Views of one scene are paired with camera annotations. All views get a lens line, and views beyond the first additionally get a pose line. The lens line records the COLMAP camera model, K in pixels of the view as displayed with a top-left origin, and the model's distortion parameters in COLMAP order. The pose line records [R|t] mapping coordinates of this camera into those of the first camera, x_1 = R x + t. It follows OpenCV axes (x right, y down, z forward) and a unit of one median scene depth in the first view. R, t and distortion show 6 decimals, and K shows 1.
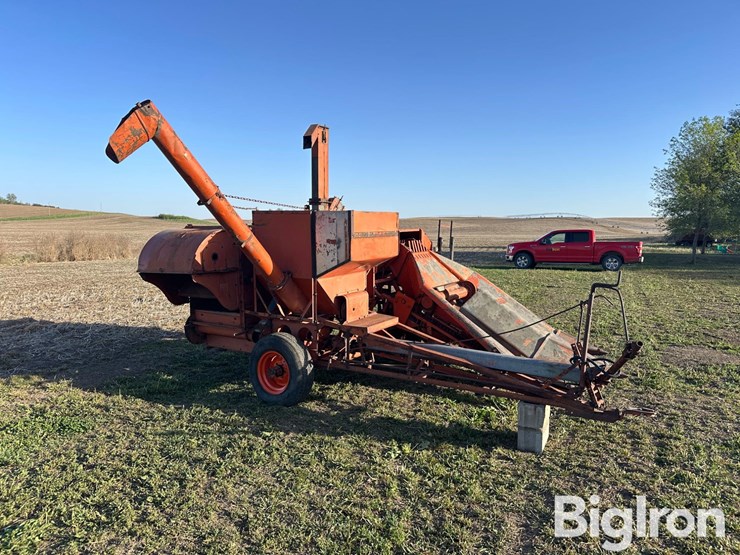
lens RADIAL K [[521.4, 0, 370.0], [0, 521.4, 277.5], [0, 0, 1]] dist [0.072617, -0.090461]
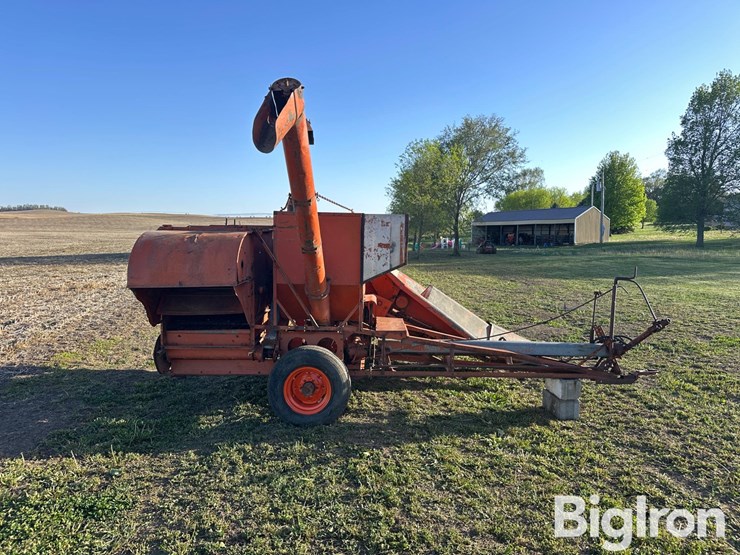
lens RADIAL K [[521.4, 0, 370.0], [0, 521.4, 277.5], [0, 0, 1]] dist [0.072617, -0.090461]
pose [[0.848117, -0.040637, 0.528249, -0.571243], [0.039196, 0.999134, 0.013931, -0.022293], [-0.528357, 0.008890, 0.848976, 0.175608]]
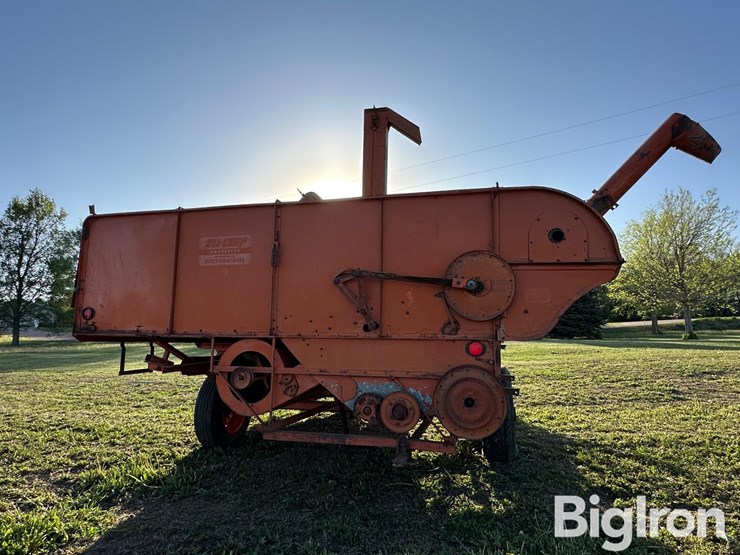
lens RADIAL K [[470.0, 0, 360.8], [0, 470.0, 275.4], [0, 0, 1]] dist [0.003375, 0.001509]
pose [[-0.312155, 0.131335, 0.940909, -0.842479], [0.096348, 0.989668, -0.106177, 0.020674], [-0.945133, 0.057511, -0.321584, 1.444926]]
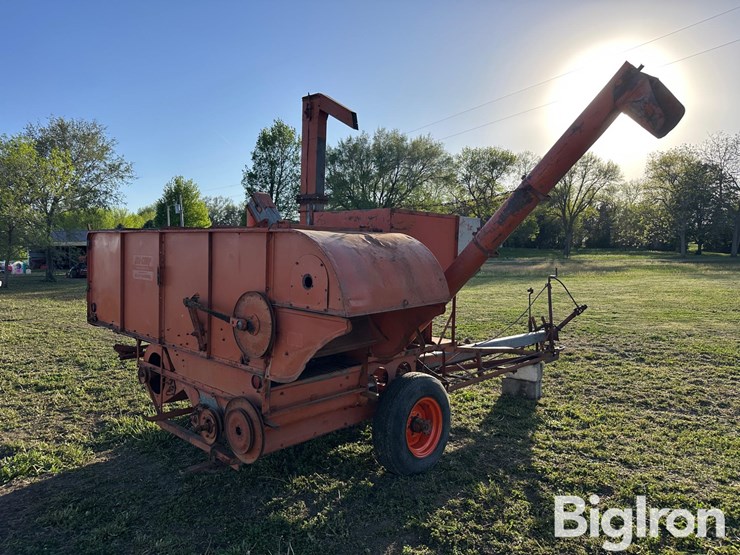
lens RADIAL K [[521.4, 0, 370.0], [0, 521.4, 277.5], [0, 0, 1]] dist [0.072617, -0.090461]
pose [[0.174633, -0.043284, 0.983682, -0.954042], [0.089835, 0.995567, 0.027859, -0.062263], [-0.980527, 0.083504, 0.177747, 0.957299]]
